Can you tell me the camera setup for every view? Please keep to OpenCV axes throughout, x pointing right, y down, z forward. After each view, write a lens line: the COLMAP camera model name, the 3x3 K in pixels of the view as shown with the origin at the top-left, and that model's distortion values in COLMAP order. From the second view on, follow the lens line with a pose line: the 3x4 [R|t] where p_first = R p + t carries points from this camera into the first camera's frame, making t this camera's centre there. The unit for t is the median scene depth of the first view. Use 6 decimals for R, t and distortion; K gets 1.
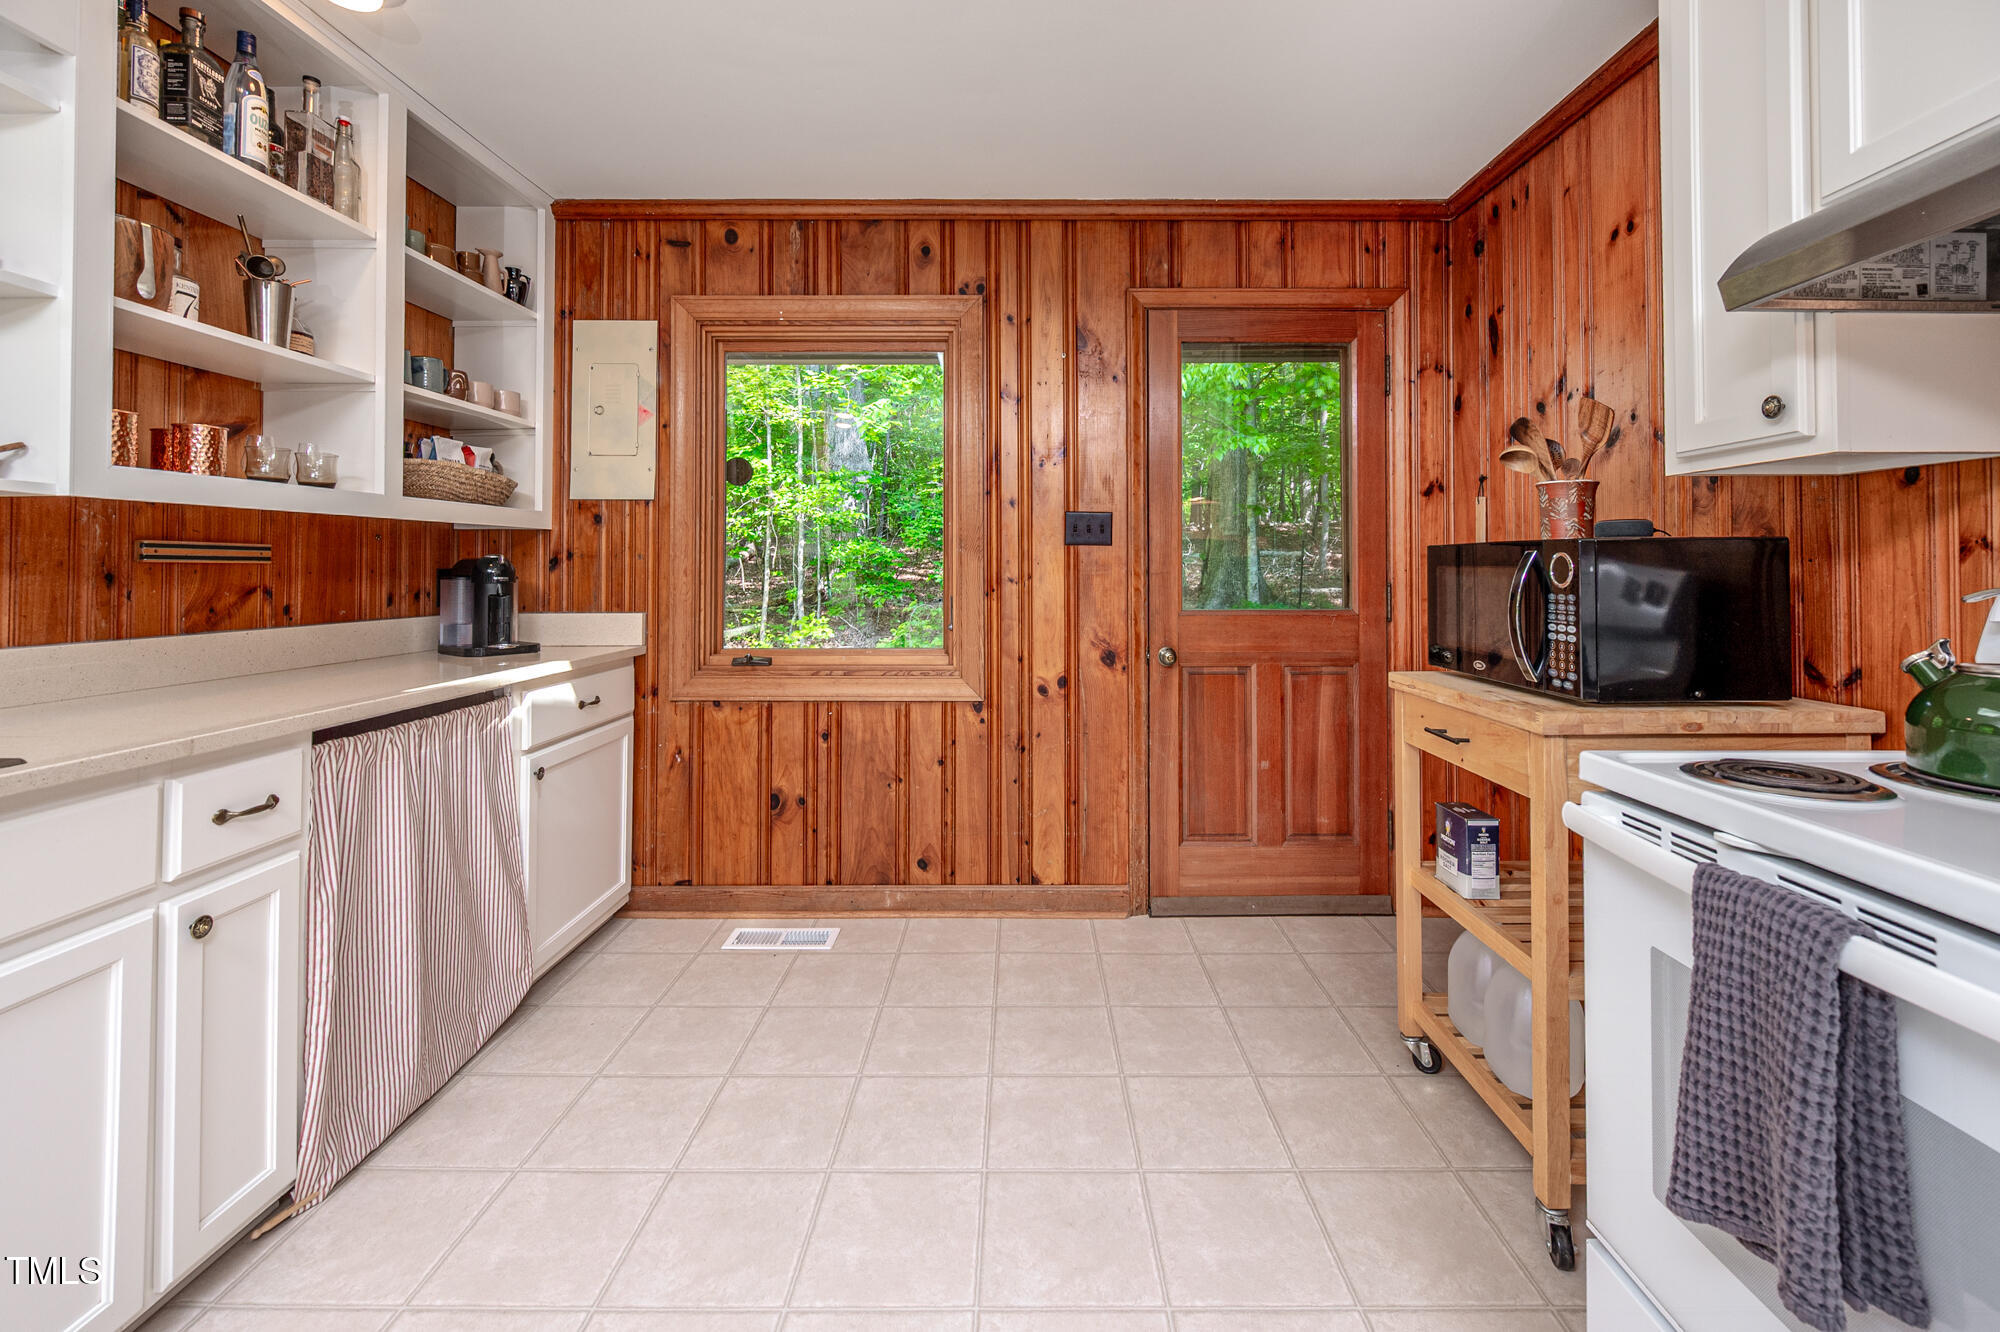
lens RADIAL K [[845.5, 0, 1002.8], [0, 845.5, 560.4], [0, 0, 1]] dist [0.000220, 0.000036]
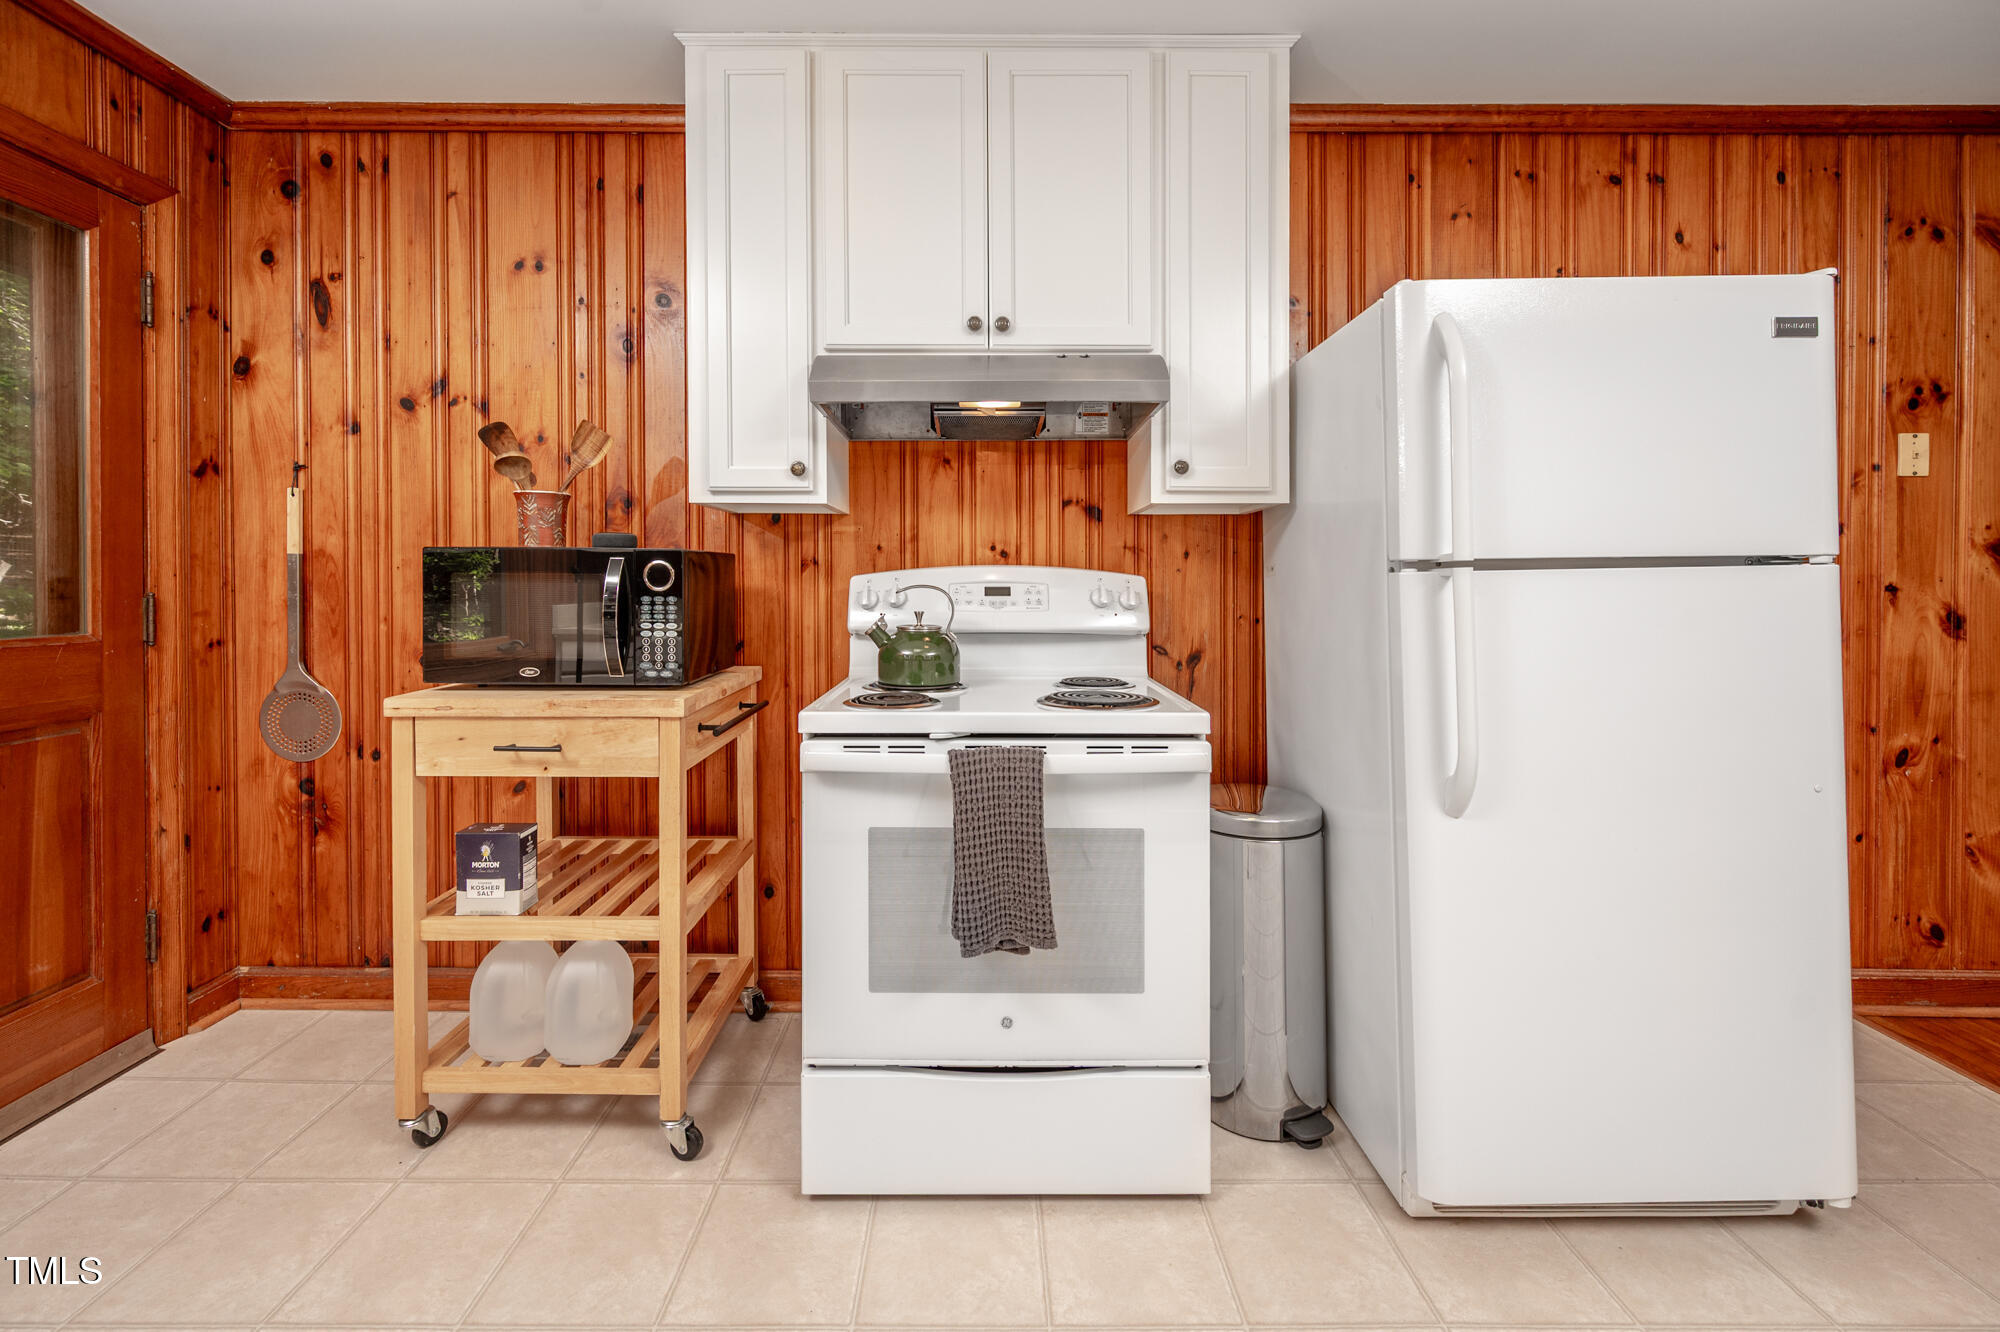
lens RADIAL K [[808.7, 0, 1000.8], [0, 808.7, 591.8], [0, 0, 1]] dist [-0.000095, 0.000180]
pose [[-0.027213, -0.014573, 0.999523, -0.387058], [-0.013601, 0.999807, 0.014207, 0.009711], [-0.999537, -0.013208, -0.027406, 0.477307]]
